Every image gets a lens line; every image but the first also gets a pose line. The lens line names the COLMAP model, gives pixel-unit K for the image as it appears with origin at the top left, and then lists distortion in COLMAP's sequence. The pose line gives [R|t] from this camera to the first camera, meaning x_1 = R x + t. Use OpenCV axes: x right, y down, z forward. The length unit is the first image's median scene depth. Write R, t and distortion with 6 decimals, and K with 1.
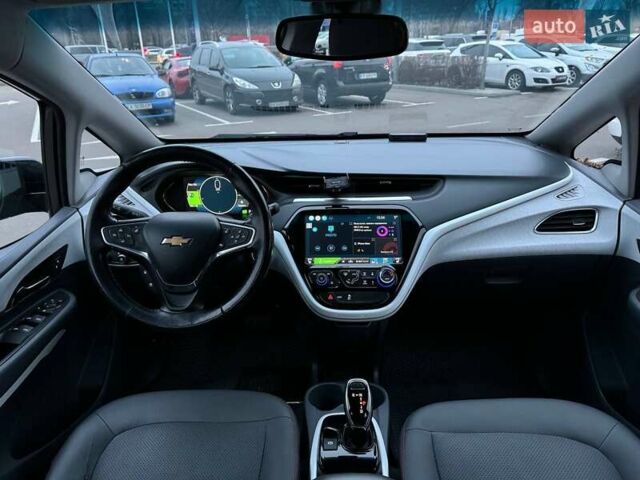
lens RADIAL K [[438.9, 0, 330.6], [0, 438.9, 240.2], [0, 0, 1]] dist [0.065882, -0.000083]
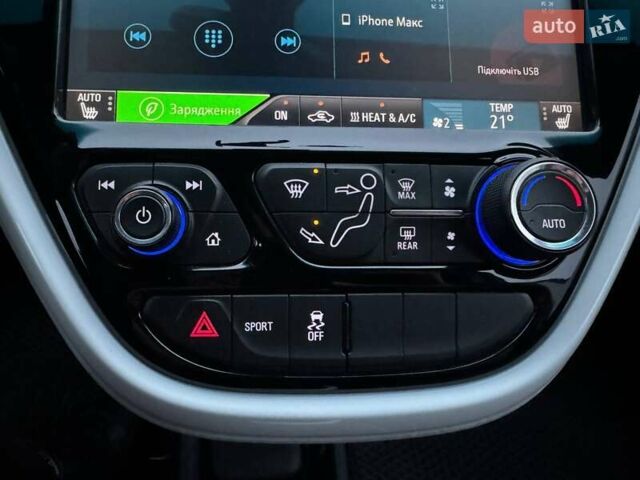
lens RADIAL K [[473.0, 0, 284.6], [0, 473.0, 240.2], [0, 0, 1]] dist [0.003232, -0.001278]
pose [[0.995127, 0.007636, 0.098304, 0.011692], [-0.031528, 0.969299, 0.243856, 0.050399], [-0.093424, -0.245767, 0.964816, 0.787090]]
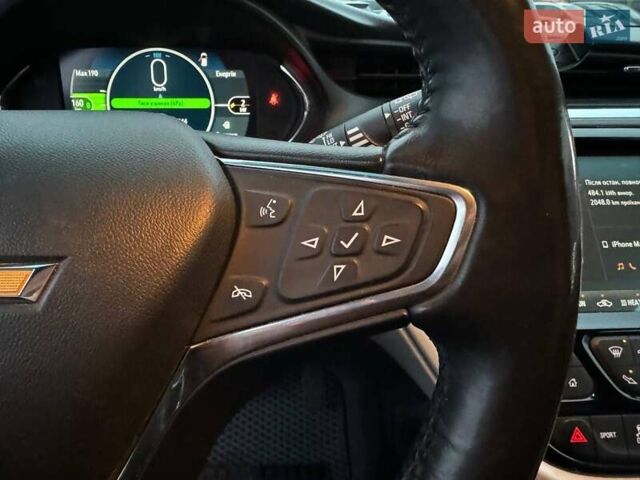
lens RADIAL K [[473.0, 0, 284.6], [0, 473.0, 240.2], [0, 0, 1]] dist [0.003232, -0.001278]
pose [[0.997967, -0.004244, 0.063599, -0.198566], [0.000756, 0.998498, 0.054781, -0.014254], [-0.063736, -0.054622, 0.996471, 0.672029]]
